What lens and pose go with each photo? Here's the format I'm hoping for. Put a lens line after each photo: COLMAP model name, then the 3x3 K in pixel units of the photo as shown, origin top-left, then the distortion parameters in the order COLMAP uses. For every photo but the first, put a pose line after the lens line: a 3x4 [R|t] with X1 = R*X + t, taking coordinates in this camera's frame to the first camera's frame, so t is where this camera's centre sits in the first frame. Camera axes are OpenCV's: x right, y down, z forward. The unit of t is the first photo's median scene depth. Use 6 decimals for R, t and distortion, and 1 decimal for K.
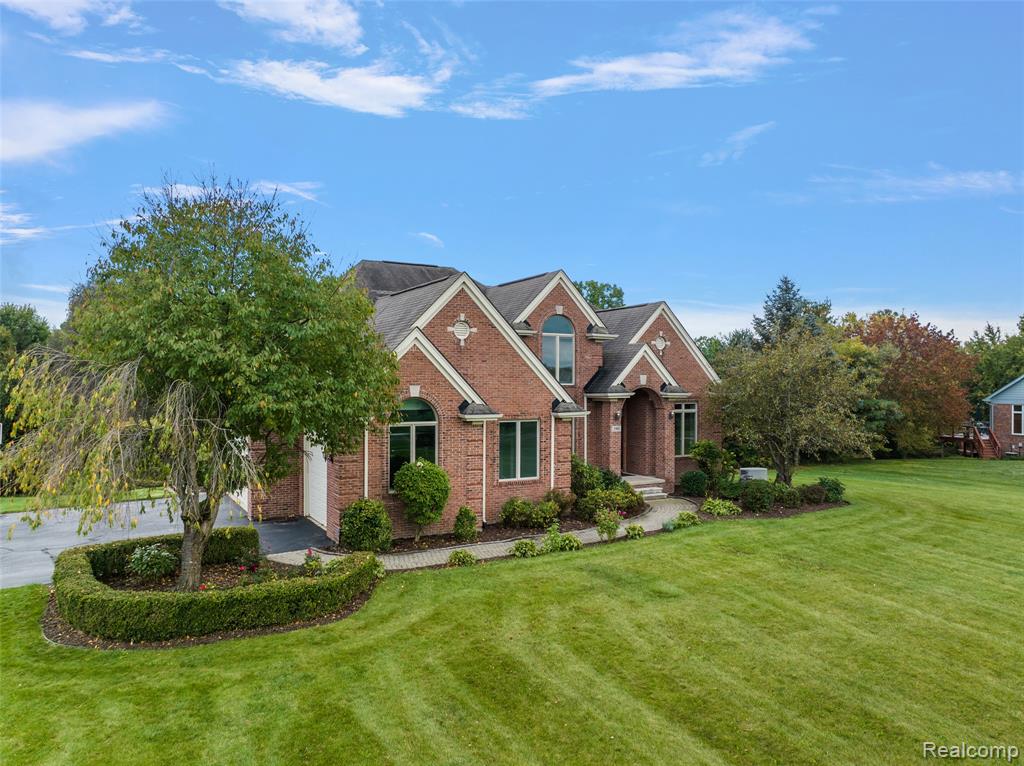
lens RADIAL K [[735.4, 0, 514.6], [0, 735.4, 382.0], [0, 0, 1]] dist [-0.032330, -0.007460]
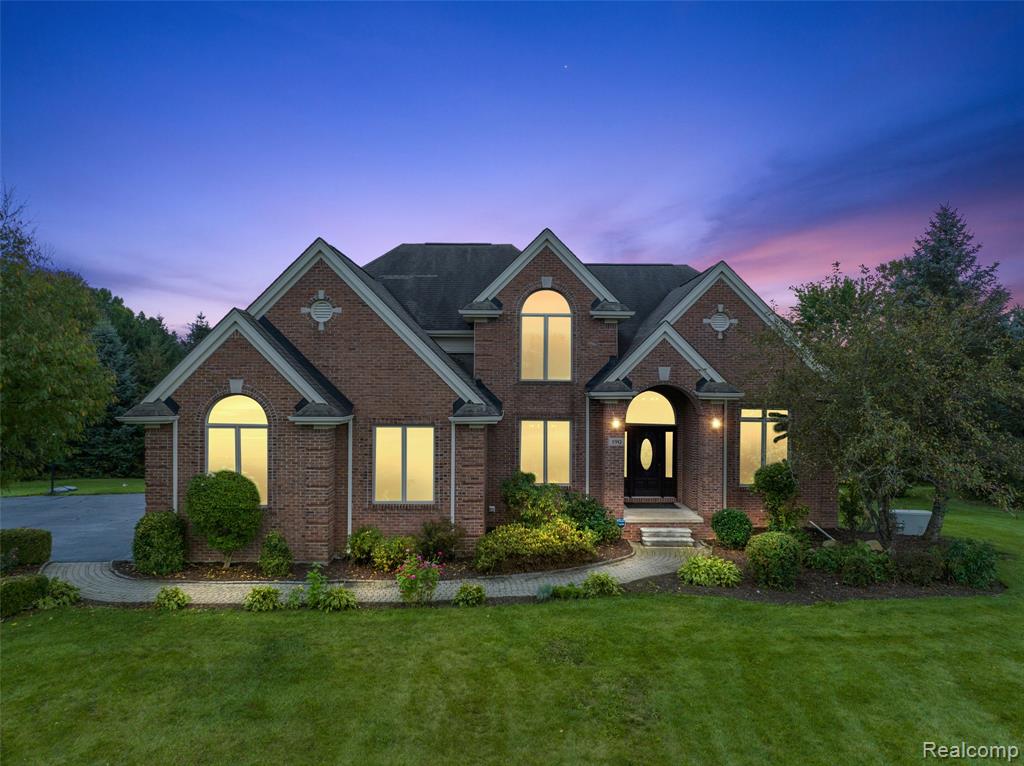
lens RADIAL K [[726.6, 0, 512.0], [0, 726.6, 383.0], [0, 0, 1]] dist [-0.030948, -0.003820]
pose [[0.868603, 0.002119, -0.495504, 0.469040], [-0.001739, 0.999998, 0.001229, 0.006259], [0.495505, -0.000206, 0.868605, 0.389344]]
